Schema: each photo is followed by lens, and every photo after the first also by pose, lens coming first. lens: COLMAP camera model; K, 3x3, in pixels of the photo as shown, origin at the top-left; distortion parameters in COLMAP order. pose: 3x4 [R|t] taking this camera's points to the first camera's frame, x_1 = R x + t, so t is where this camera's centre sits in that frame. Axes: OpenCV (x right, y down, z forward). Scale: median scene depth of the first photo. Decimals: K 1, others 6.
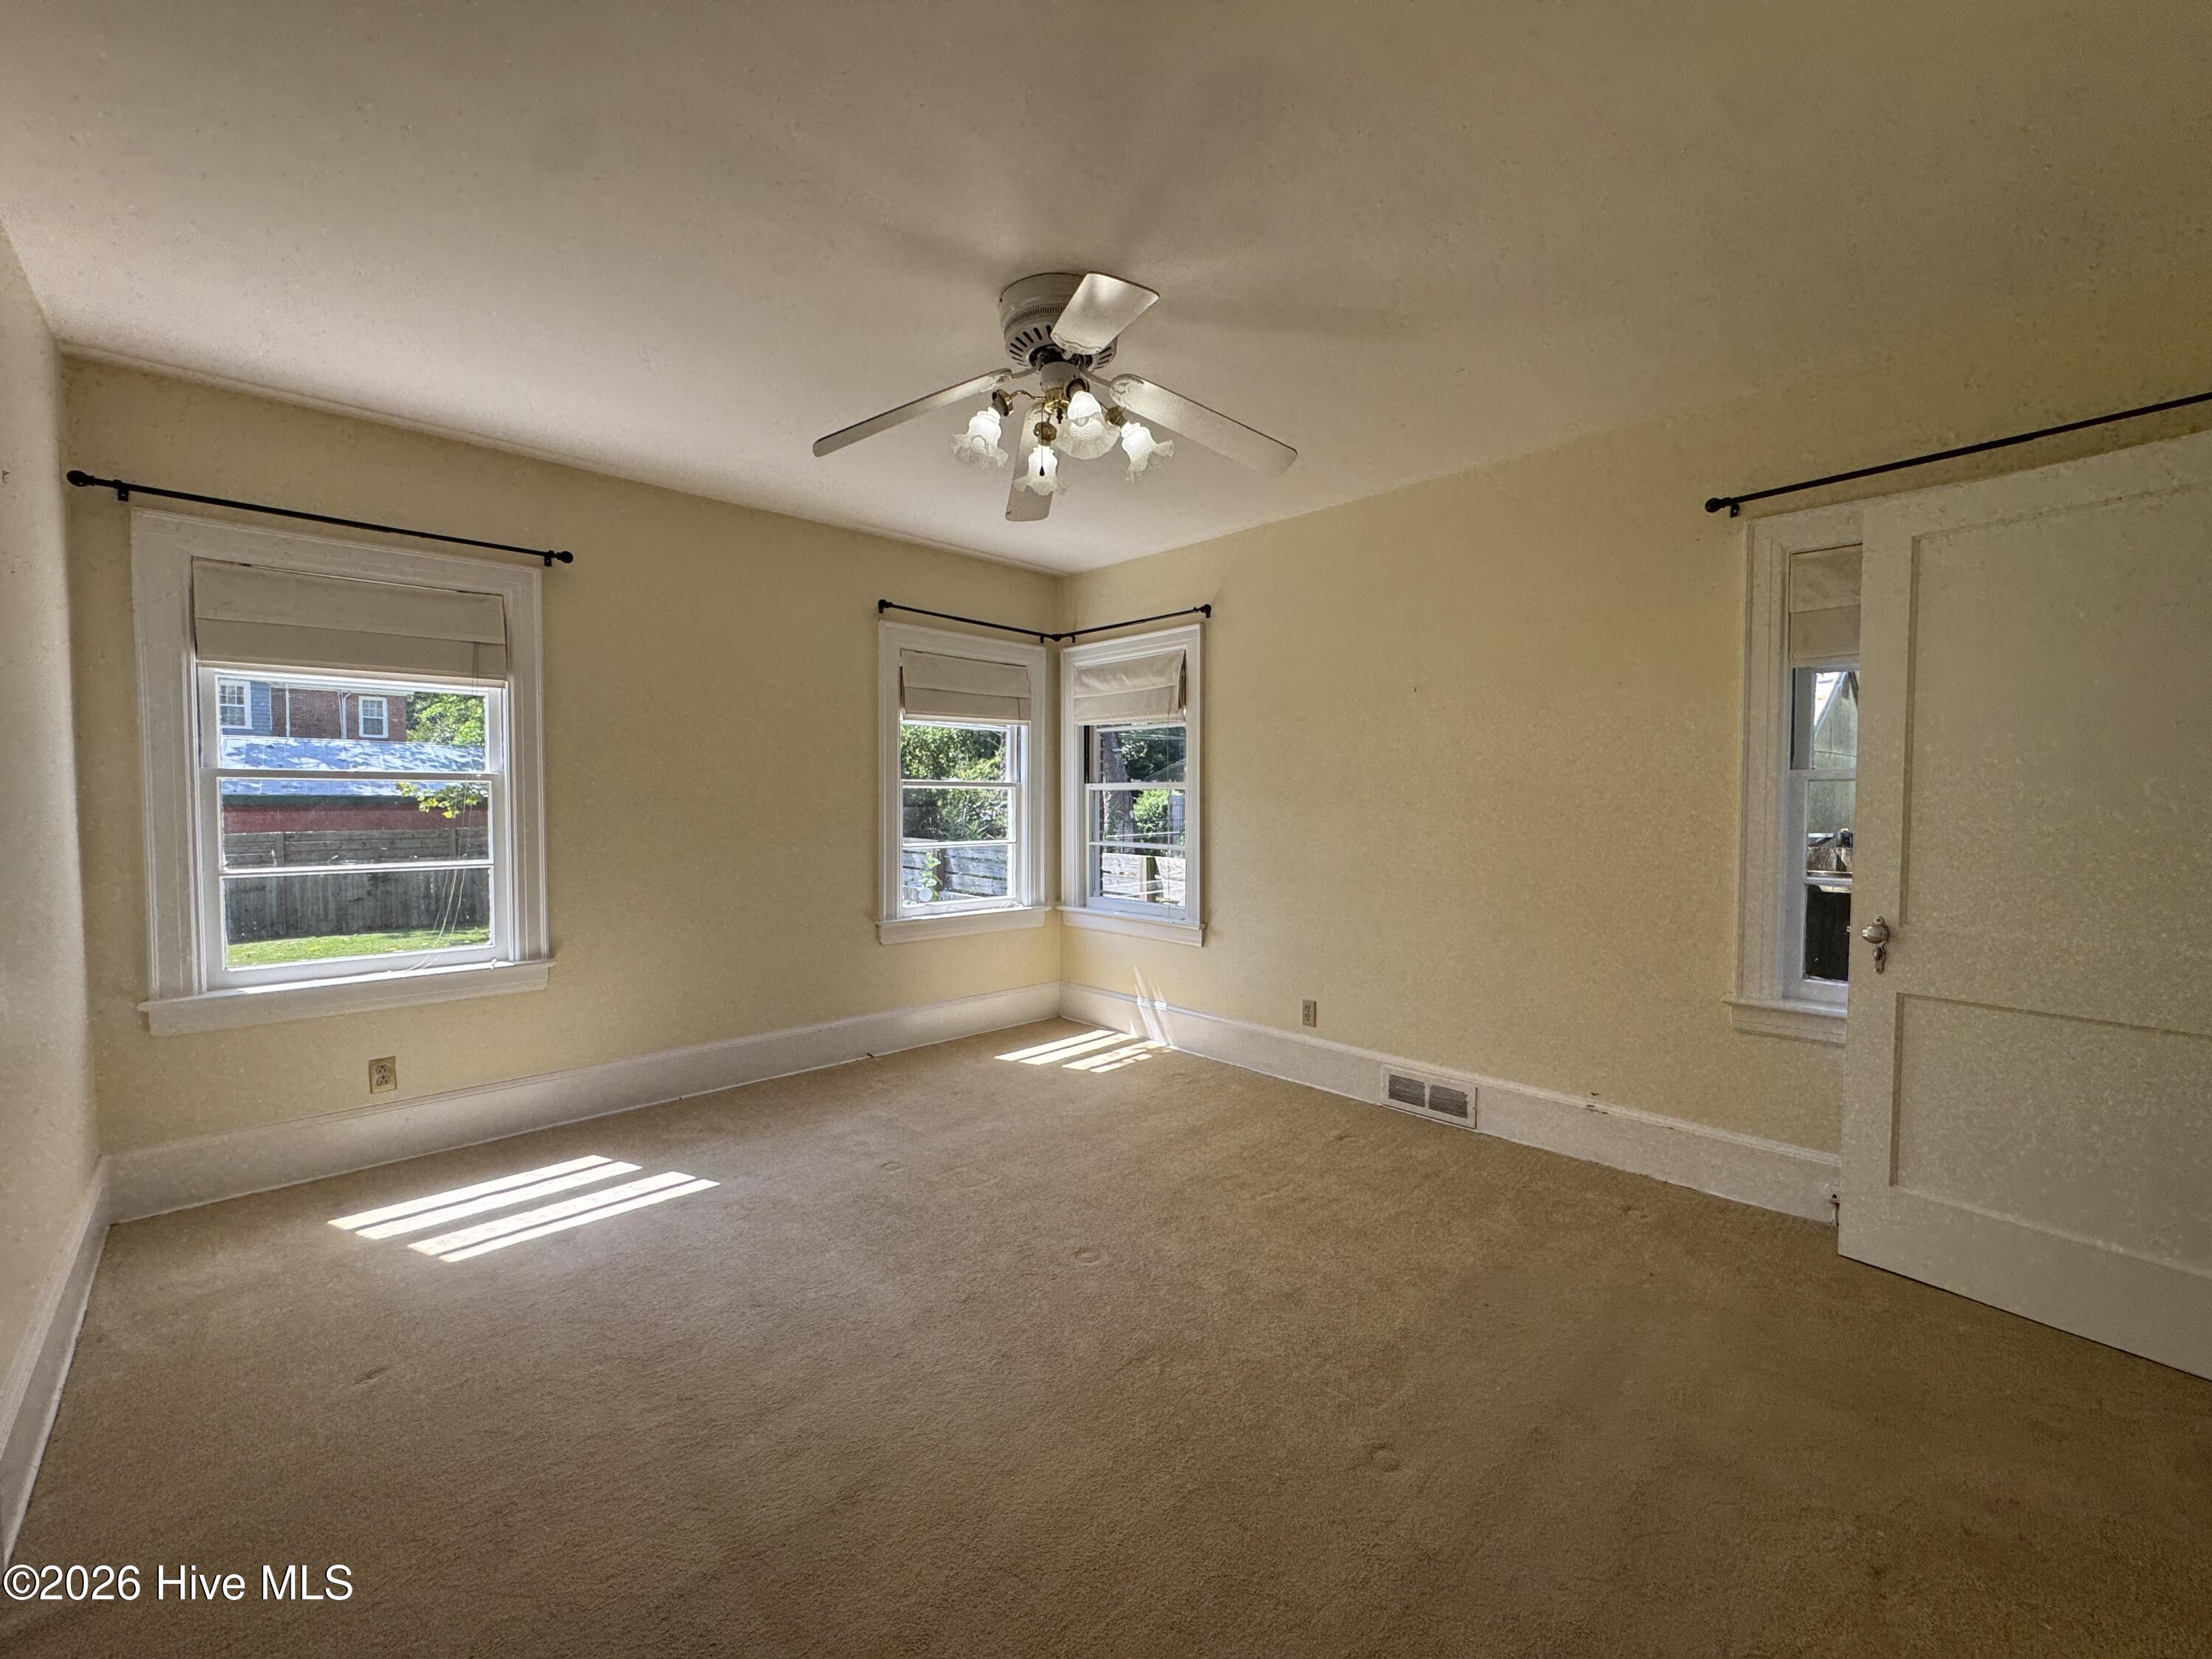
lens RADIAL K [[887.2, 0, 1106.0], [0, 887.2, 829.5], [0, 0, 1]] dist [-0.002992, -0.000275]
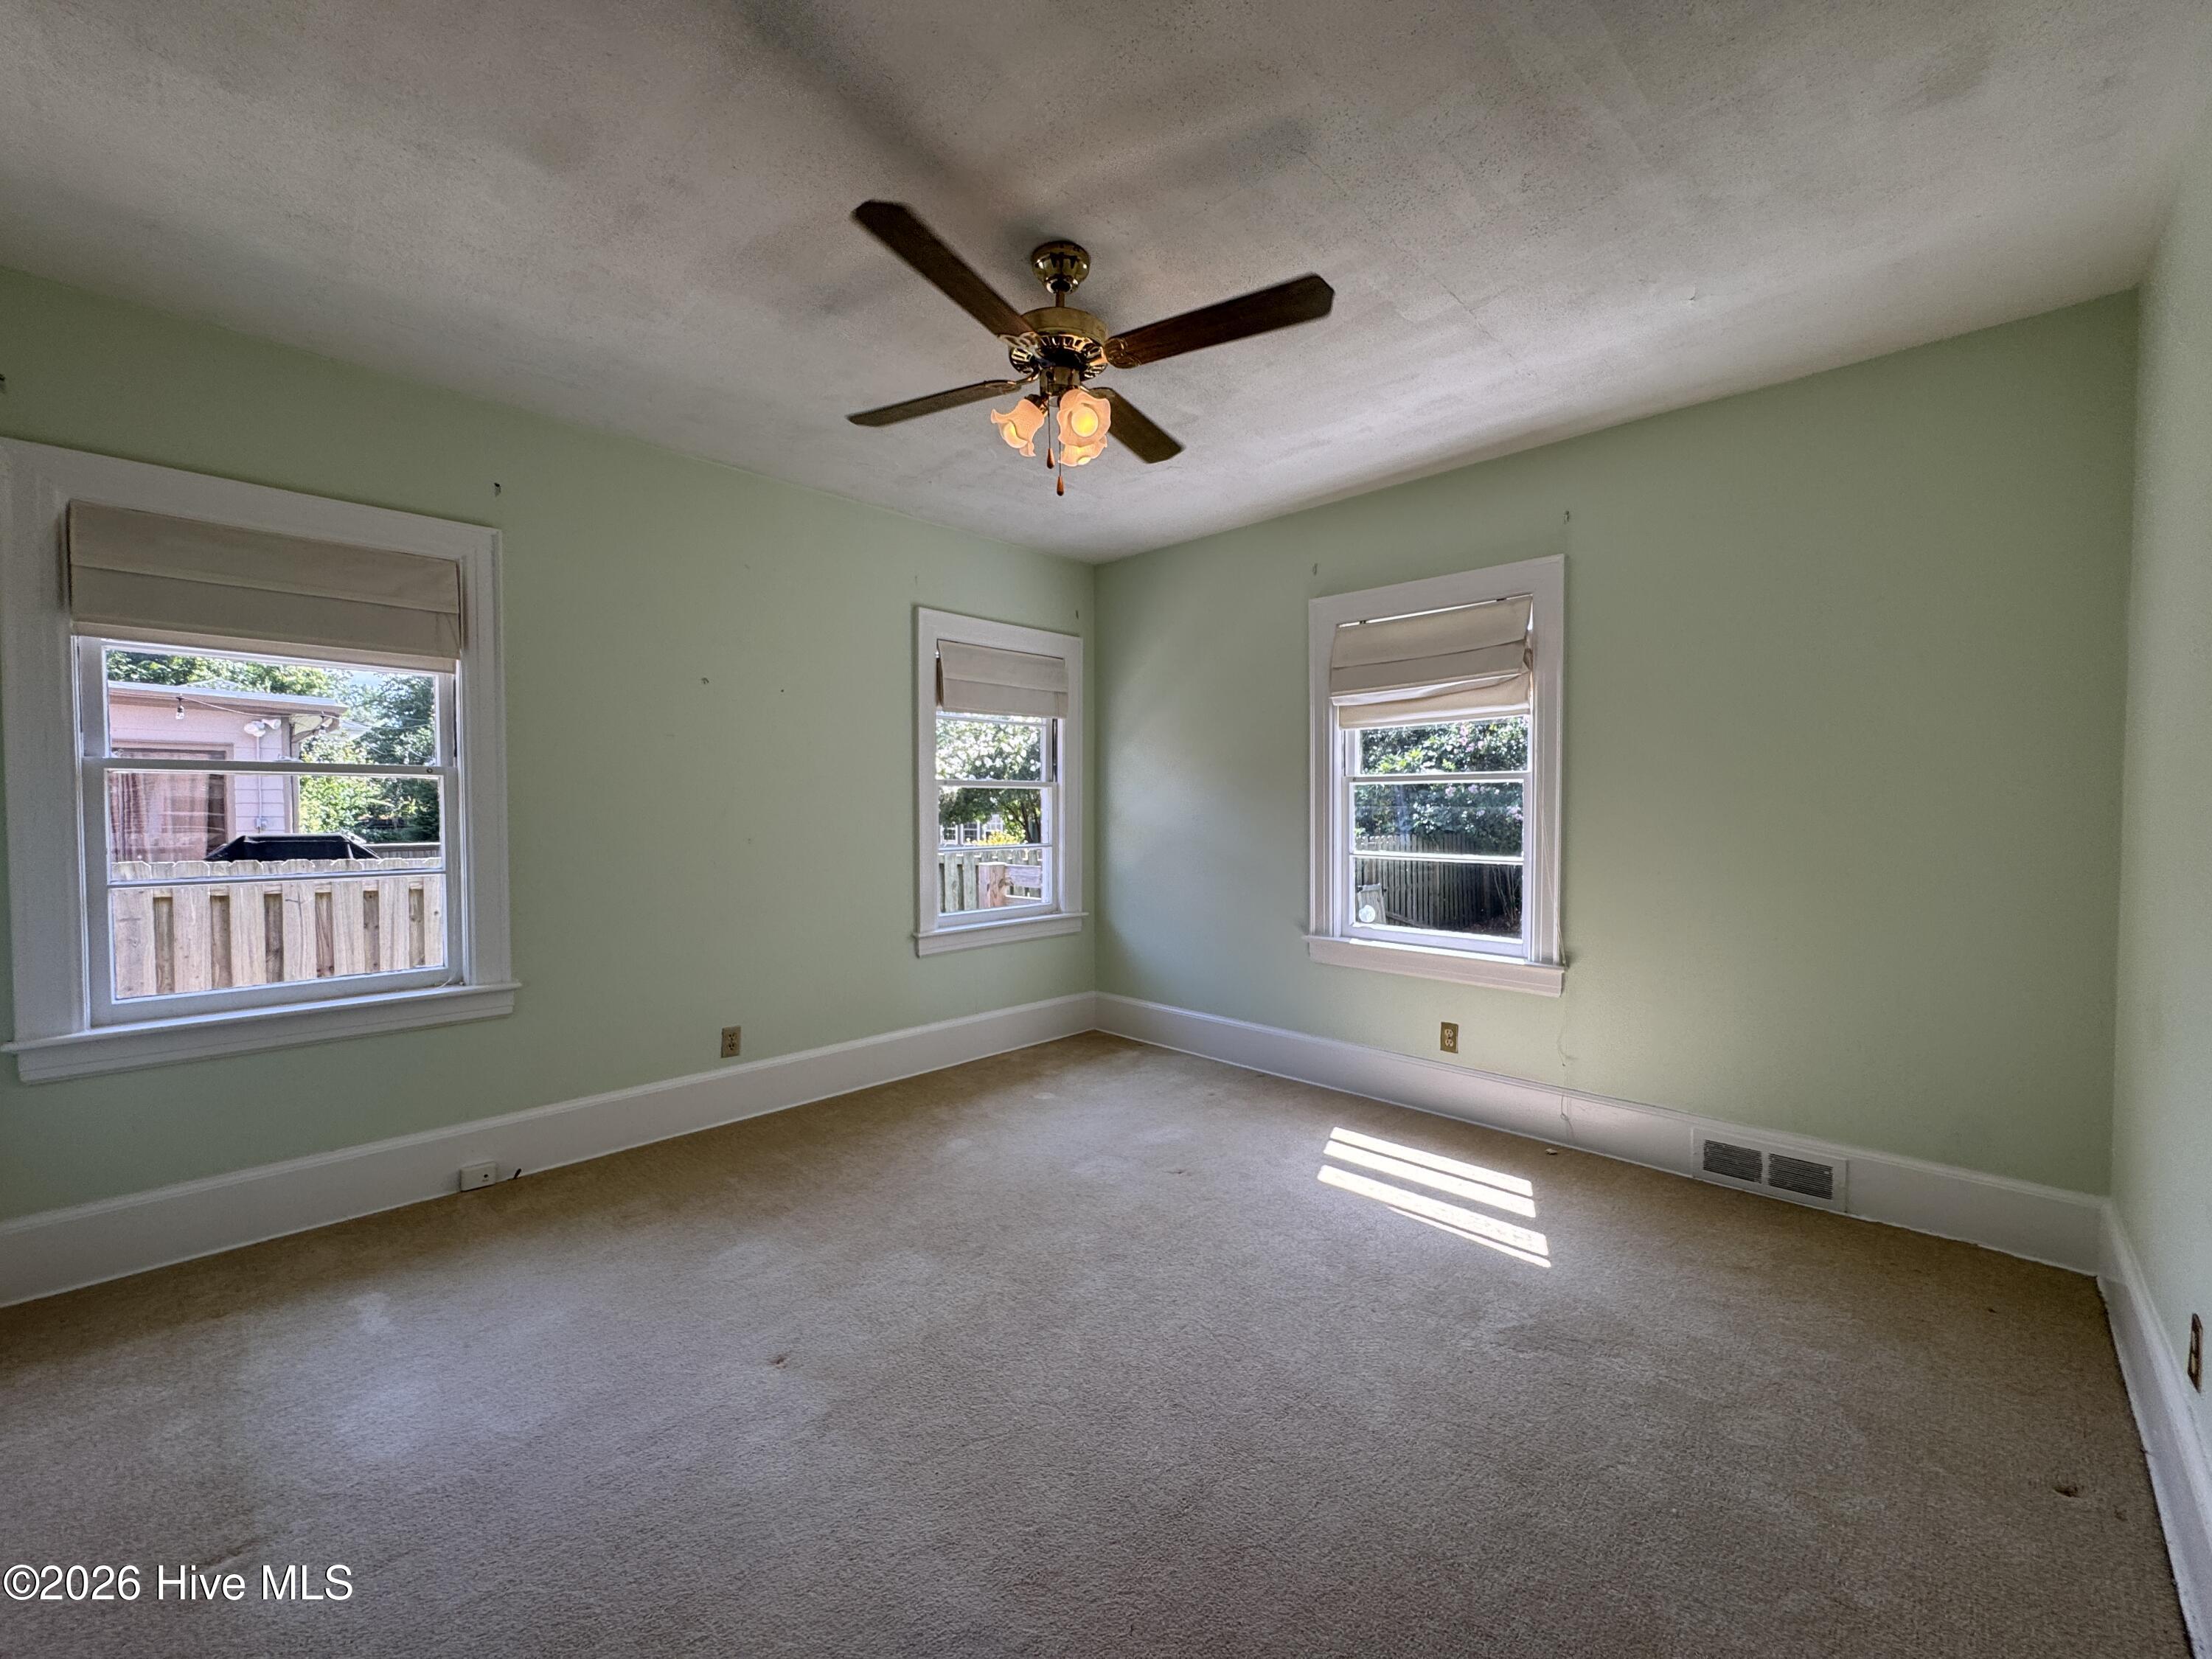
lens RADIAL K [[887.2, 0, 1106.0], [0, 887.2, 829.5], [0, 0, 1]] dist [-0.002992, -0.000275]
pose [[0.027187, 0.036283, -0.998972, 0.346666], [-0.034741, 0.998772, 0.035330, -0.020887], [0.999026, 0.033744, 0.028414, 0.551740]]
